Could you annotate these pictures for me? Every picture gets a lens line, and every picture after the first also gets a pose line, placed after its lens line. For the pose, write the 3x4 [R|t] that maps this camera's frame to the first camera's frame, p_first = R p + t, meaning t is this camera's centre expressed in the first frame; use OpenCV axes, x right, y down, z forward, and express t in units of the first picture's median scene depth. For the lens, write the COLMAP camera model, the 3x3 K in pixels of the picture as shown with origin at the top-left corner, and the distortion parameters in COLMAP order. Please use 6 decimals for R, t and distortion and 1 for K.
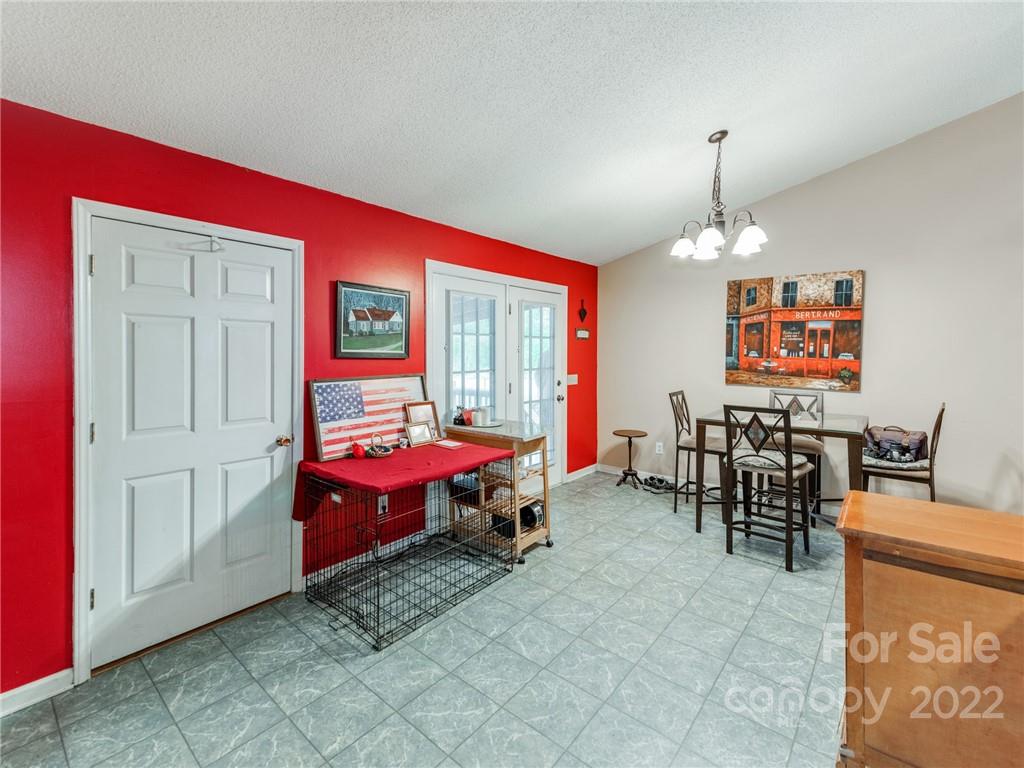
lens RADIAL K [[470.7, 0, 494.6], [0, 470.7, 357.9], [0, 0, 1]] dist [0.028091, 0.000171]
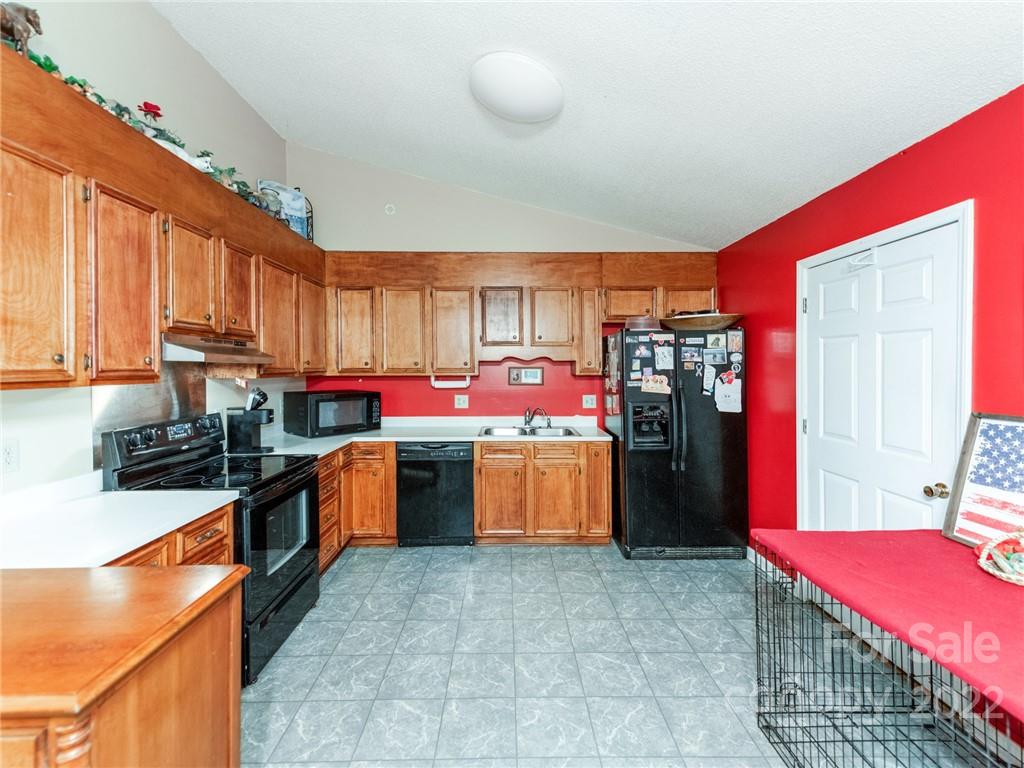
lens RADIAL K [[439.2, 0, 512.4], [0, 439.2, 378.1], [0, 0, 1]] dist [-0.000172, 0.000042]
pose [[-0.745928, 0.017209, -0.665804, 0.311110], [-0.008053, 0.999360, 0.034853, -0.010201], [0.665977, 0.031360, -0.745312, 0.676318]]
